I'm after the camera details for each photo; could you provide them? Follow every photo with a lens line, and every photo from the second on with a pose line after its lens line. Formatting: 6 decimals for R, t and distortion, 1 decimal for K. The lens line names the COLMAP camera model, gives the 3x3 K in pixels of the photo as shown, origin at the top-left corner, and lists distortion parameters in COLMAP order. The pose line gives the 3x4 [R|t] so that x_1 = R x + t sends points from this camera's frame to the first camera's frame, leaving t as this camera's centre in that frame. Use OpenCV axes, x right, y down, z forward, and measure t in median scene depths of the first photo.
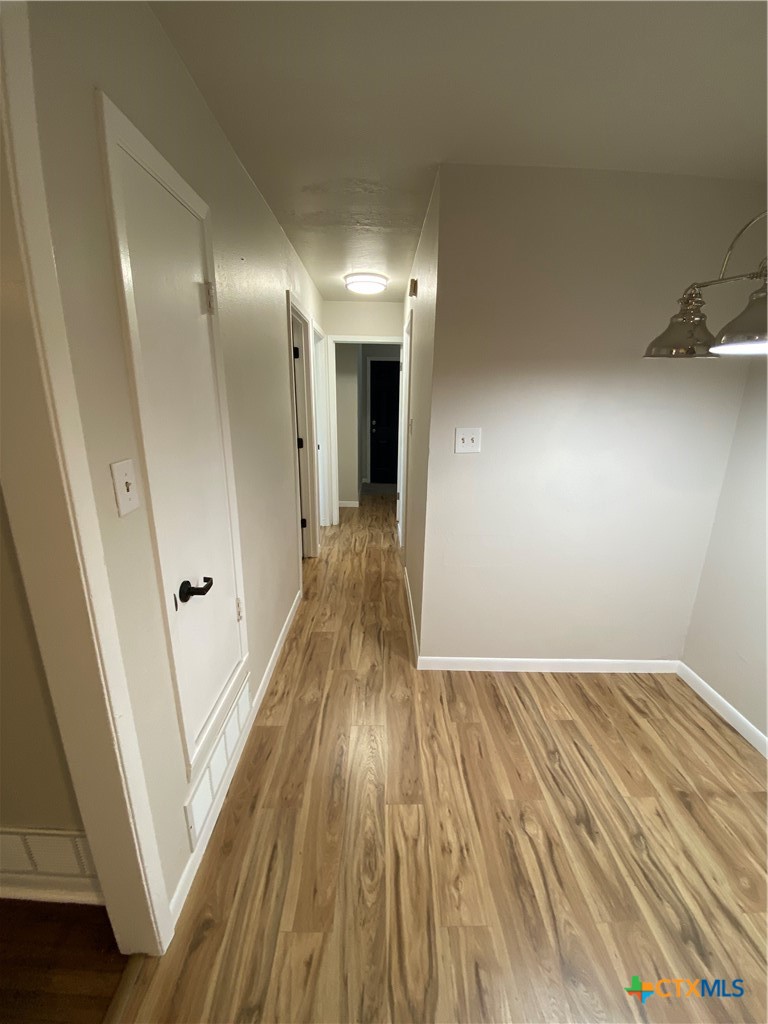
lens RADIAL K [[418.3, 0, 381.8], [0, 418.3, 510.4], [0, 0, 1]] dist [0.027378, -0.020555]
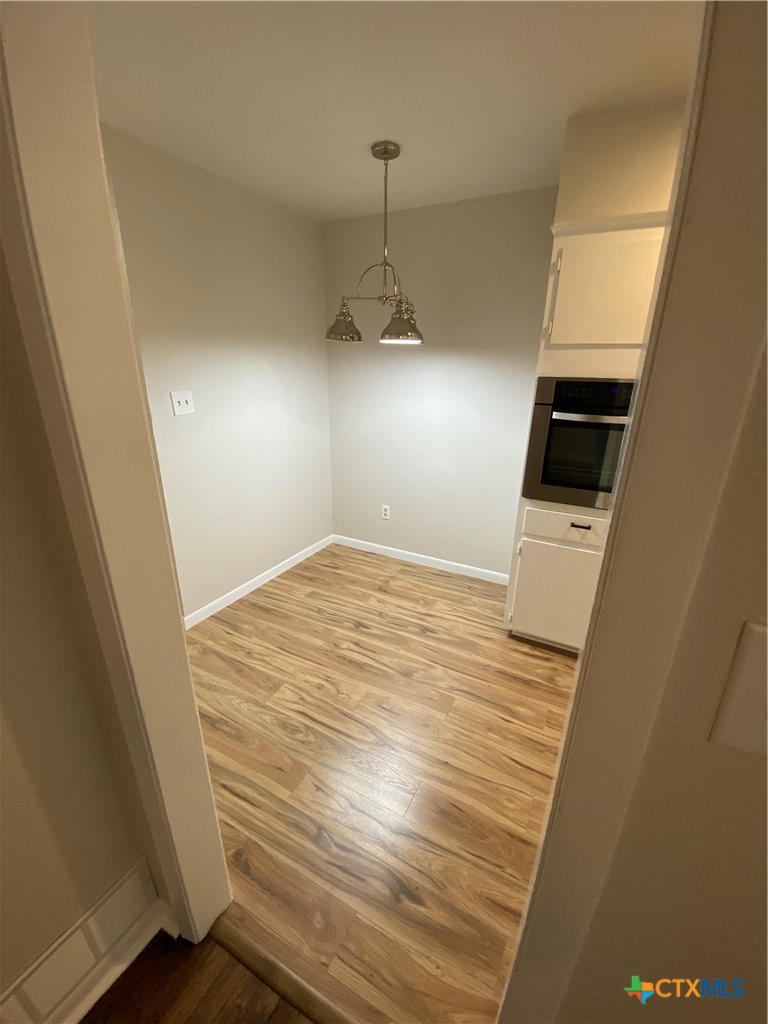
lens RADIAL K [[418.3, 0, 381.8], [0, 418.3, 510.4], [0, 0, 1]] dist [0.027378, -0.020555]
pose [[0.486158, -0.294663, 0.822693, -0.627978], [0.224390, 0.951963, 0.208364, -0.016678], [-0.844571, 0.083307, 0.528924, 0.012814]]
